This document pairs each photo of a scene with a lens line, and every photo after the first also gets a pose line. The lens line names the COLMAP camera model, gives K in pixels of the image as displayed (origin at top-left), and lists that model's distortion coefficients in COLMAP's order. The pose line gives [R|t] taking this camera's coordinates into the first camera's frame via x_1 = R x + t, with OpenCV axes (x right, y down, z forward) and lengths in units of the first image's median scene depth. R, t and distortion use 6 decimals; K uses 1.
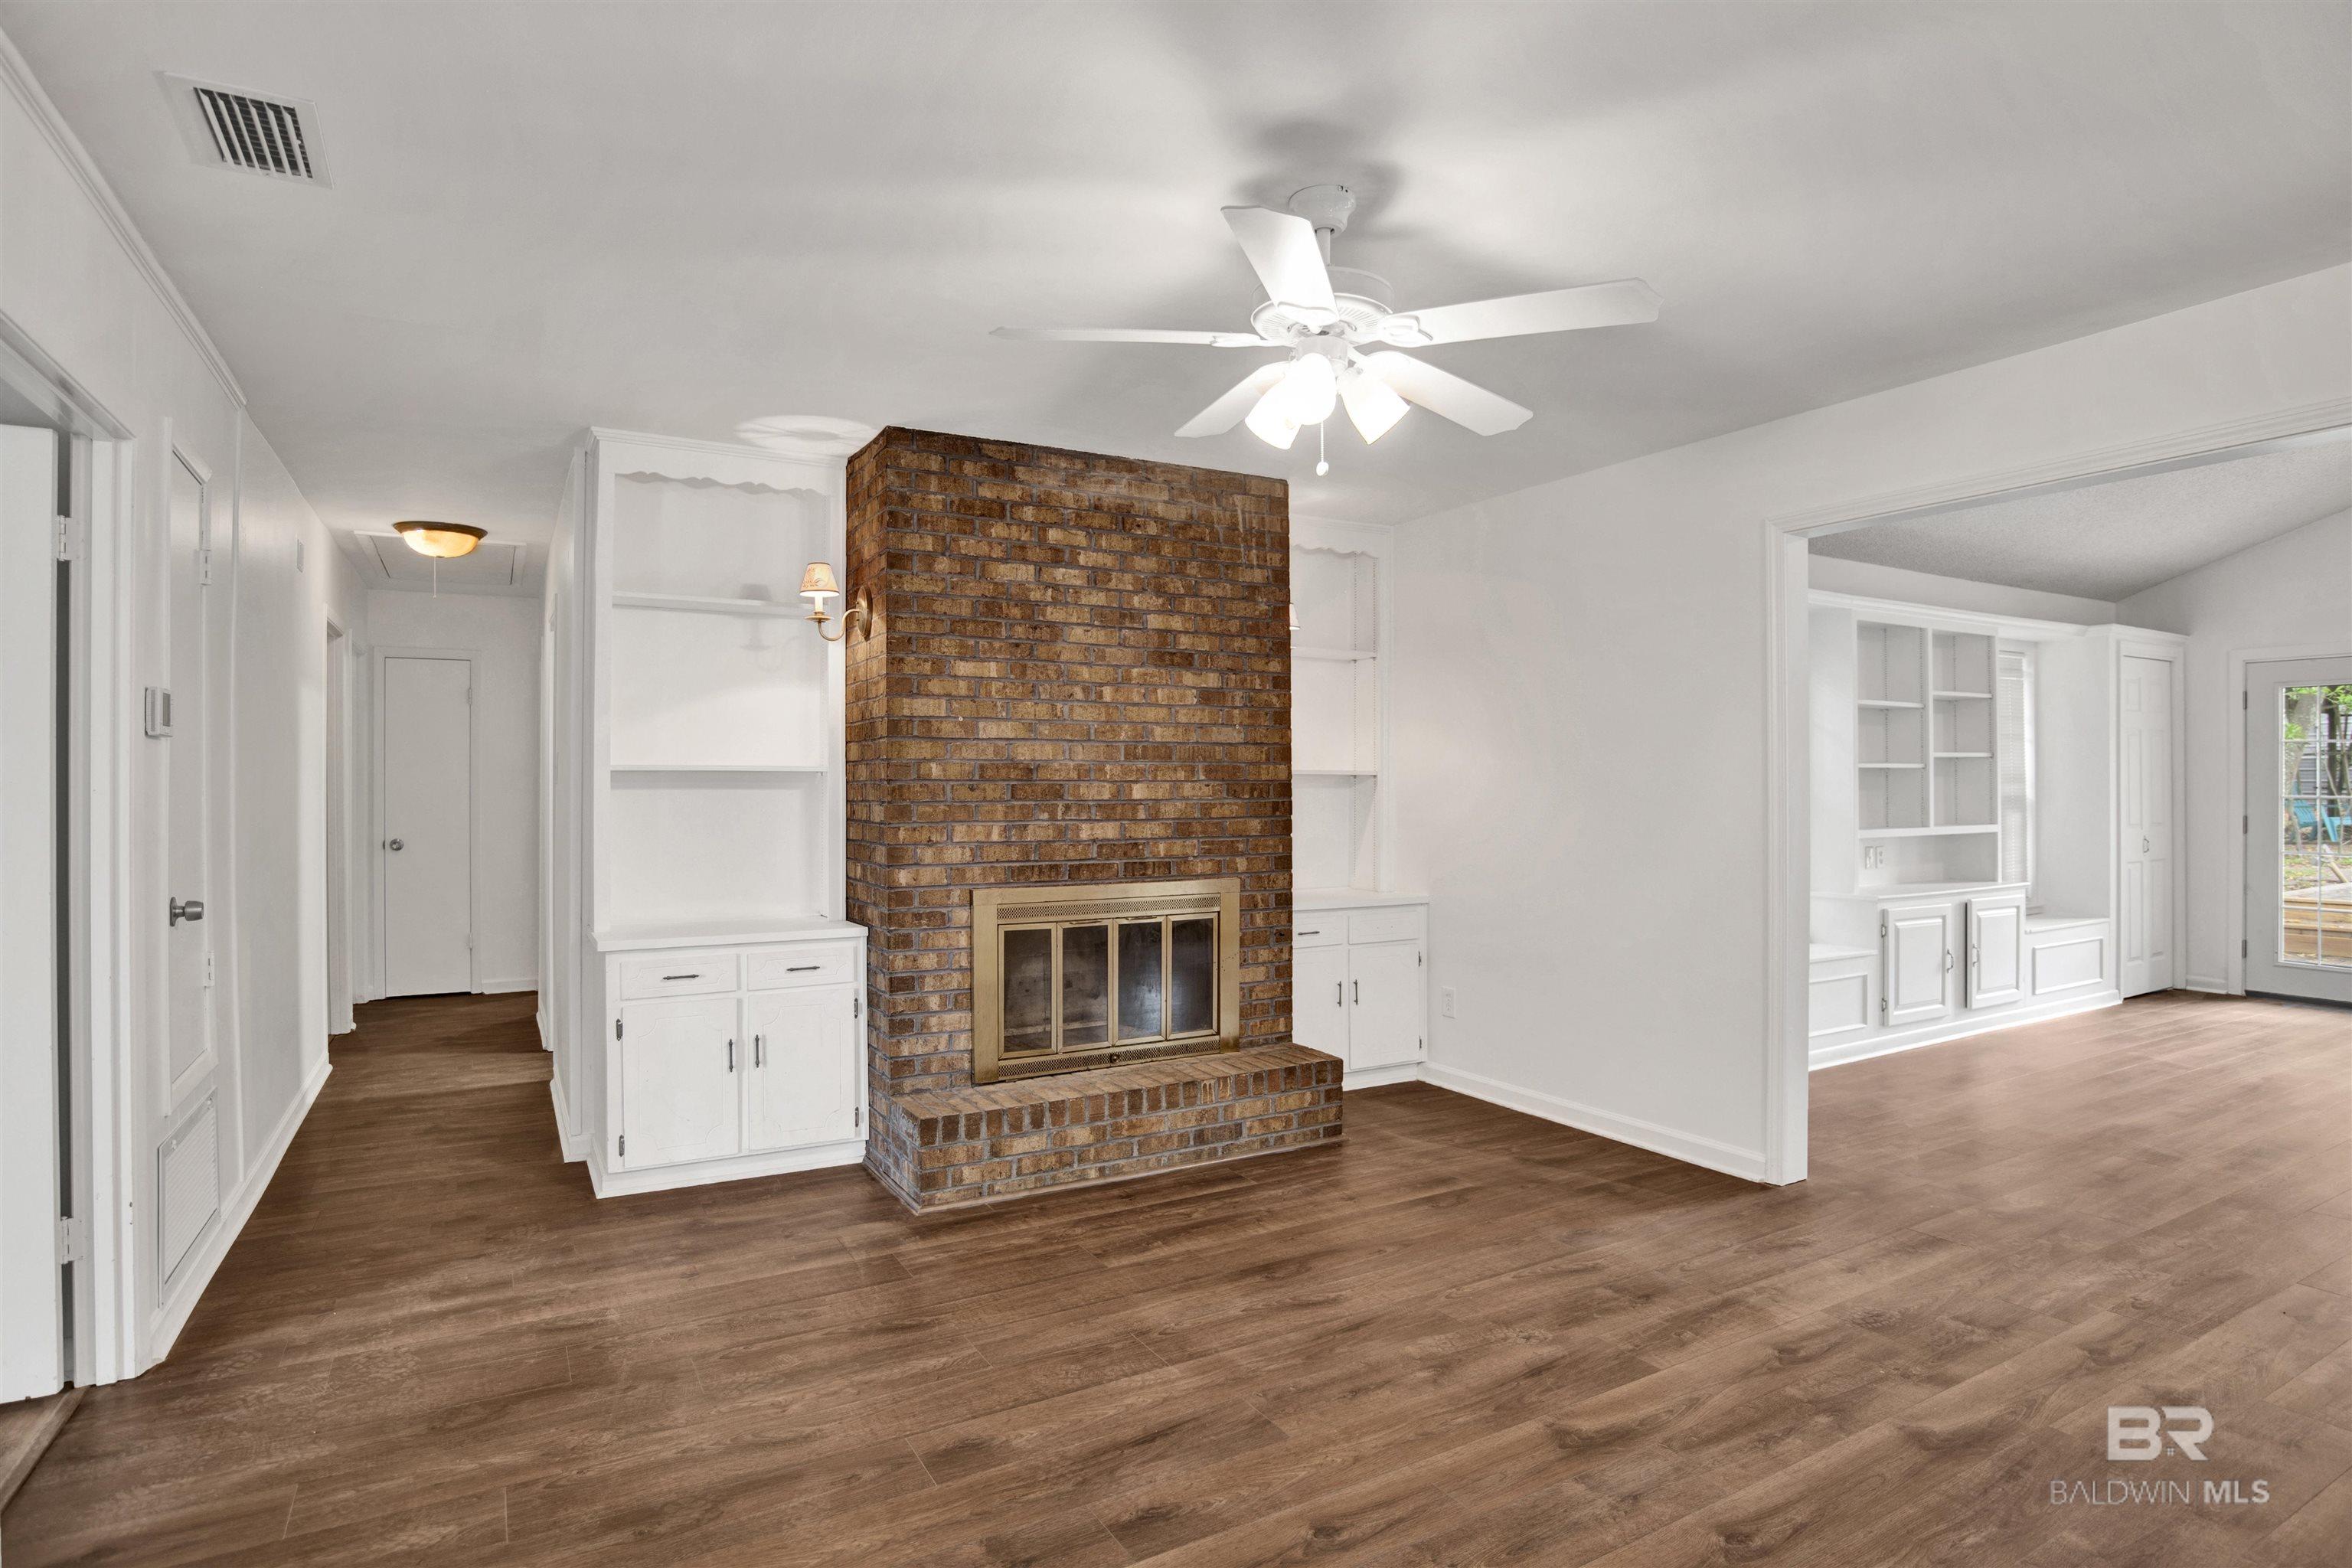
lens RADIAL K [[1262.9, 0, 1196.4], [0, 1262.9, 774.4], [0, 0, 1]] dist [-0.028191, 0.001979]
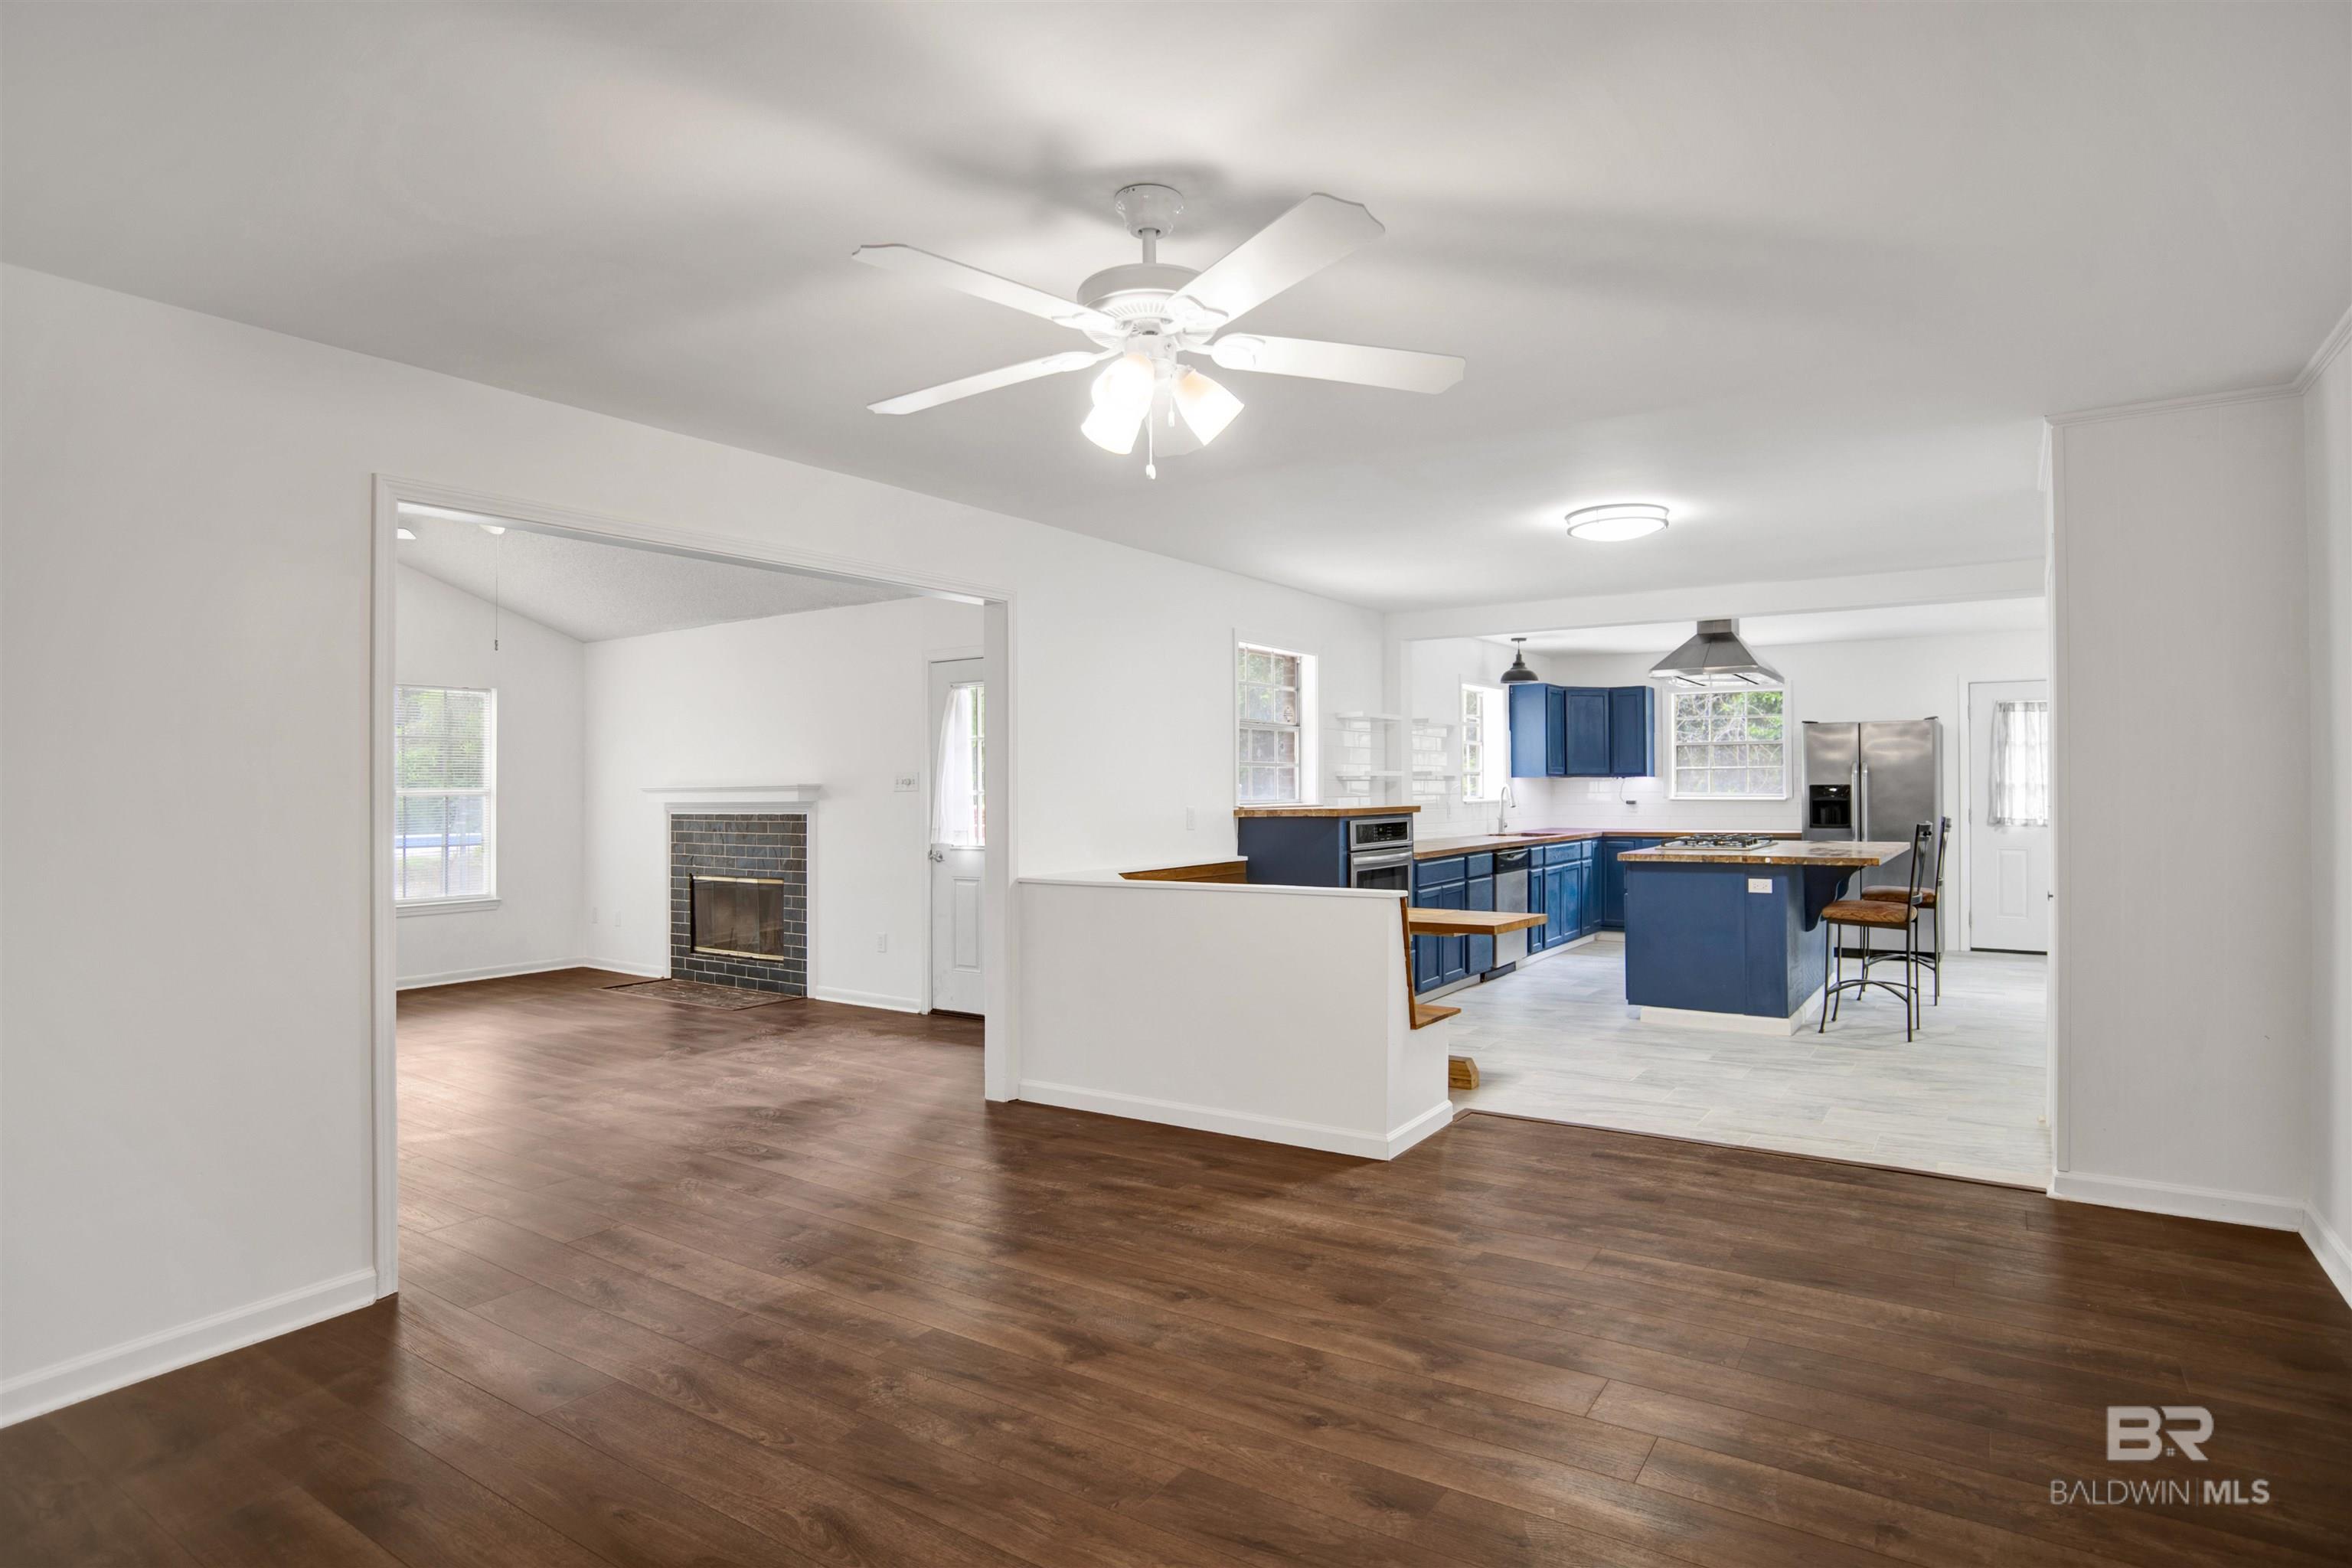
lens RADIAL K [[1262.9, 0, 1193.8], [0, 1262.9, 786.3], [0, 0, 1]] dist [-0.028191, 0.001979]
pose [[-0.445300, 0.004030, 0.895372, -0.344329], [0.008479, 0.999964, -0.000284, 0.000568], [-0.895341, 0.007465, -0.445318, 0.614134]]
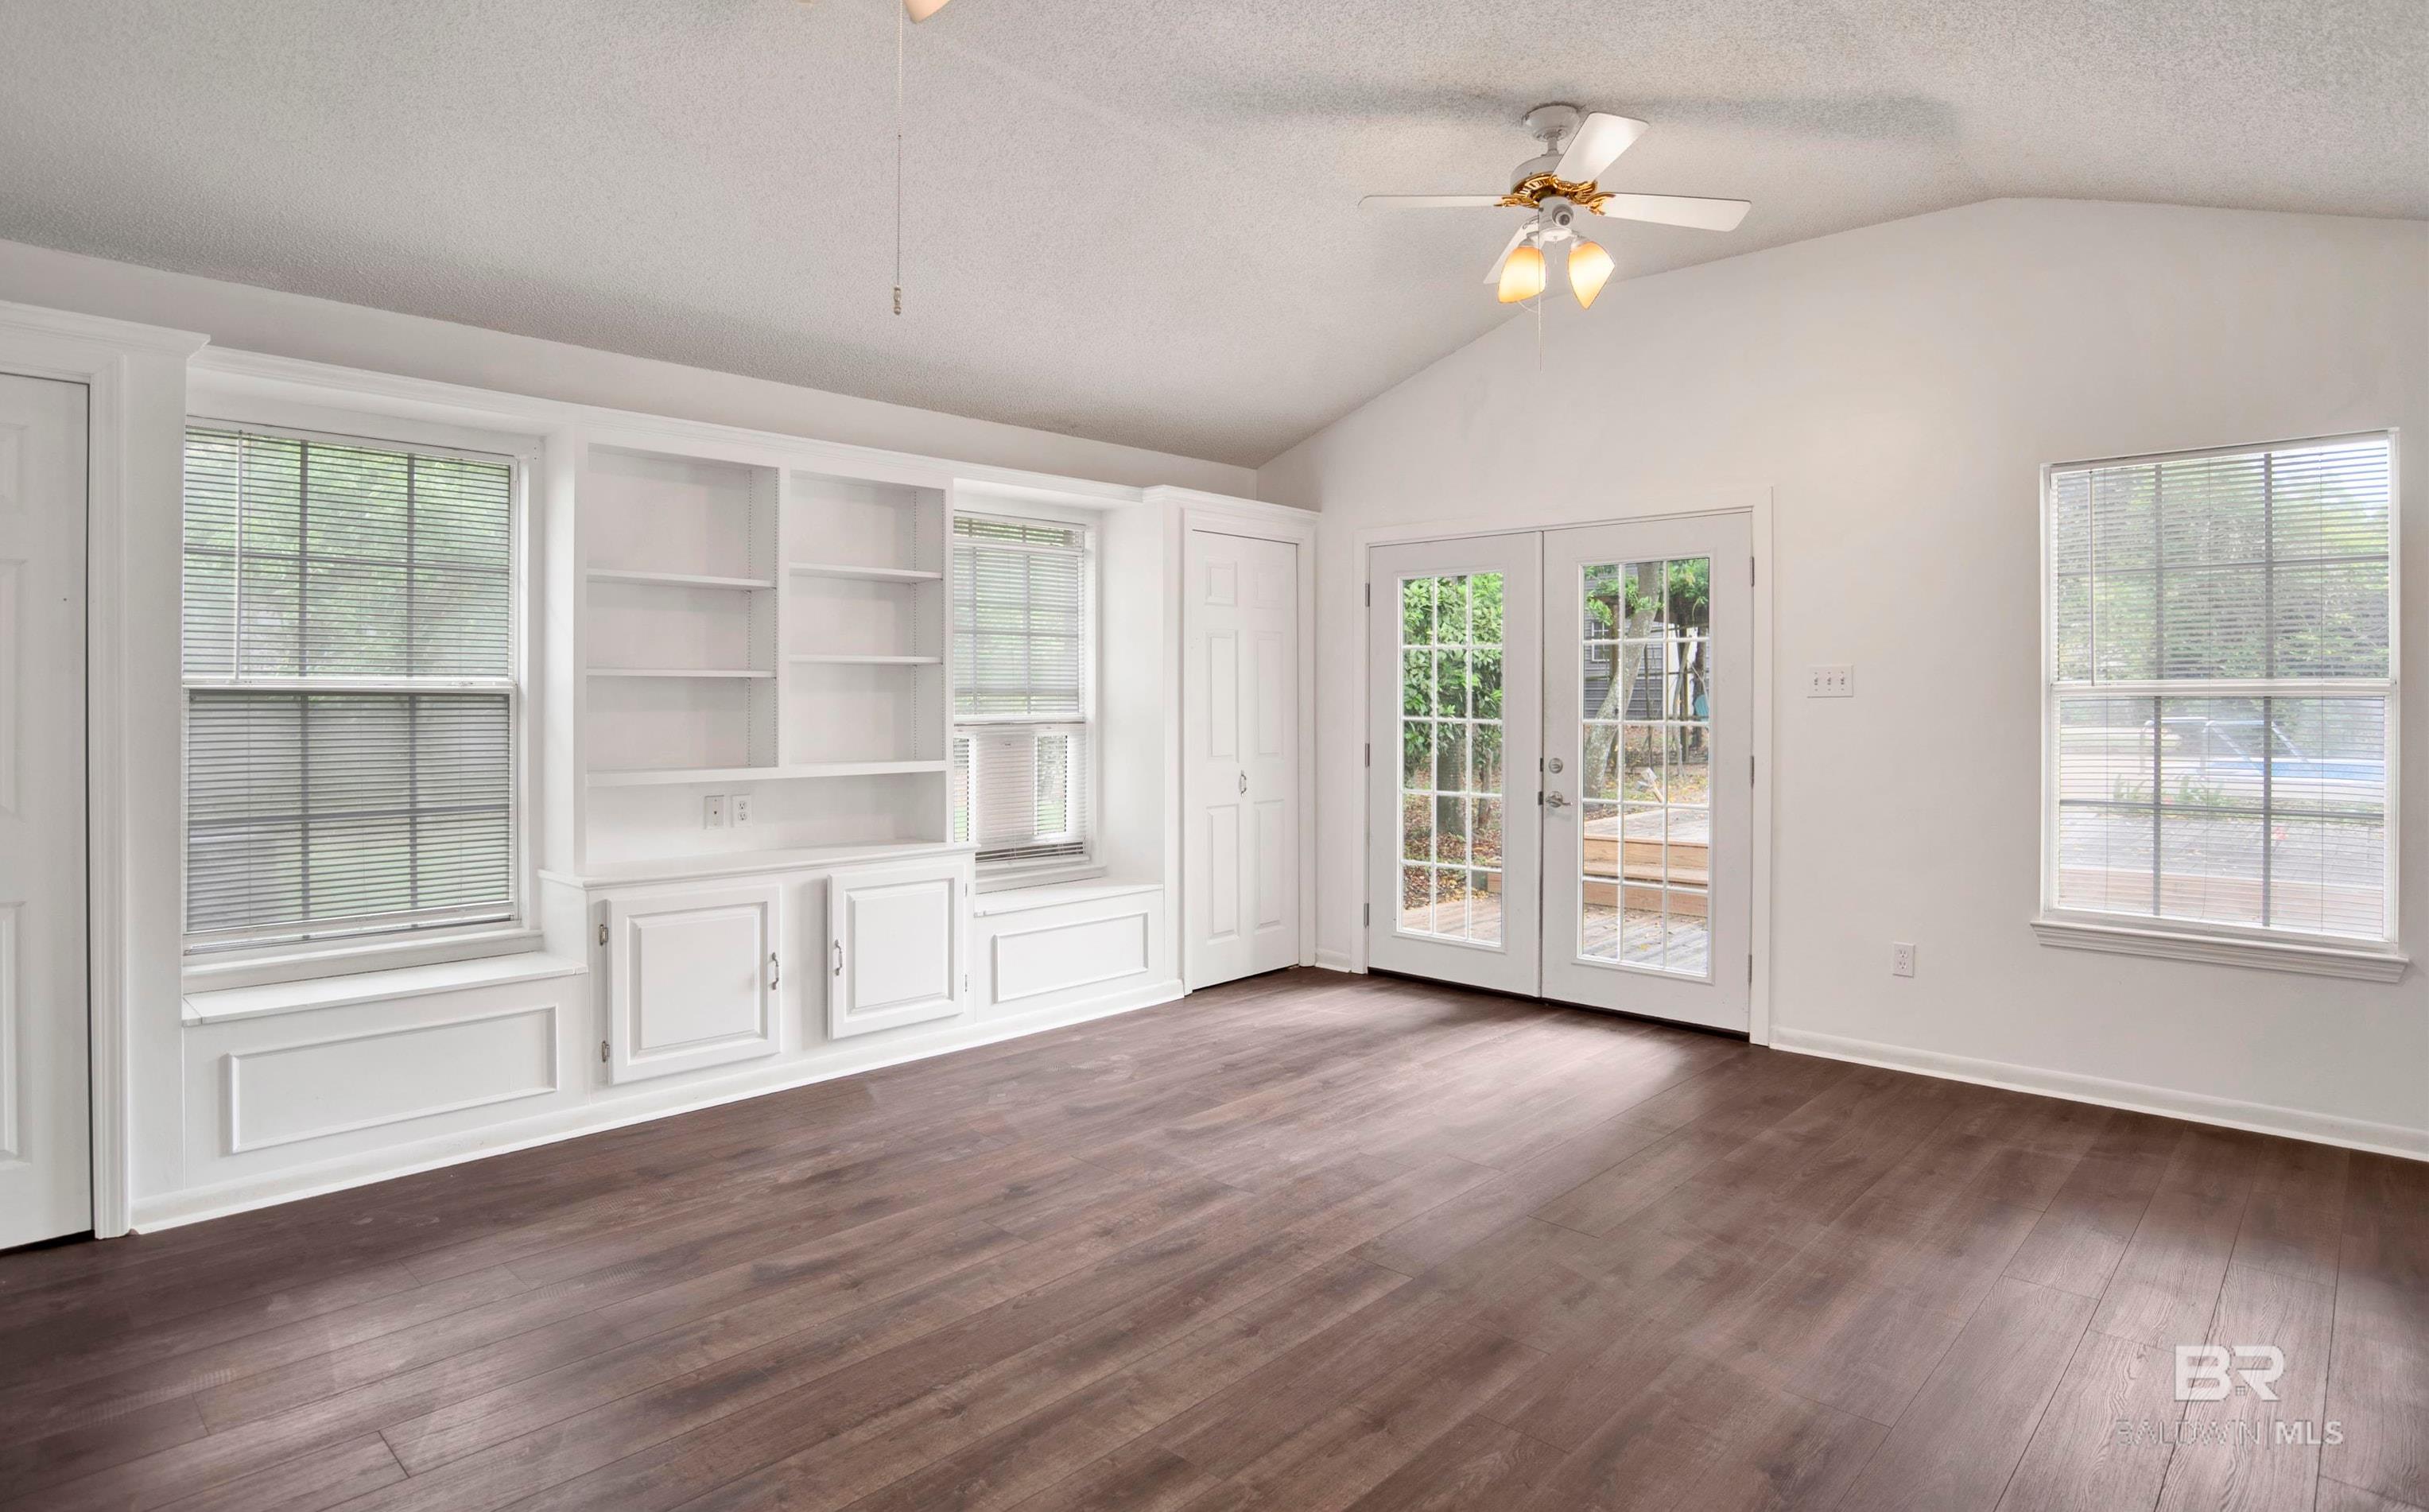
lens RADIAL K [[1267.6, 0, 1253.8], [0, 1267.6, 701.5], [0, 0, 1]] dist [-0.037911, 0.000462]
pose [[0.961754, -0.000957, 0.273914, 0.644288], [0.000054, 0.999995, 0.003303, 0.005166], [-0.273915, -0.003162, 0.961749, 0.293874]]
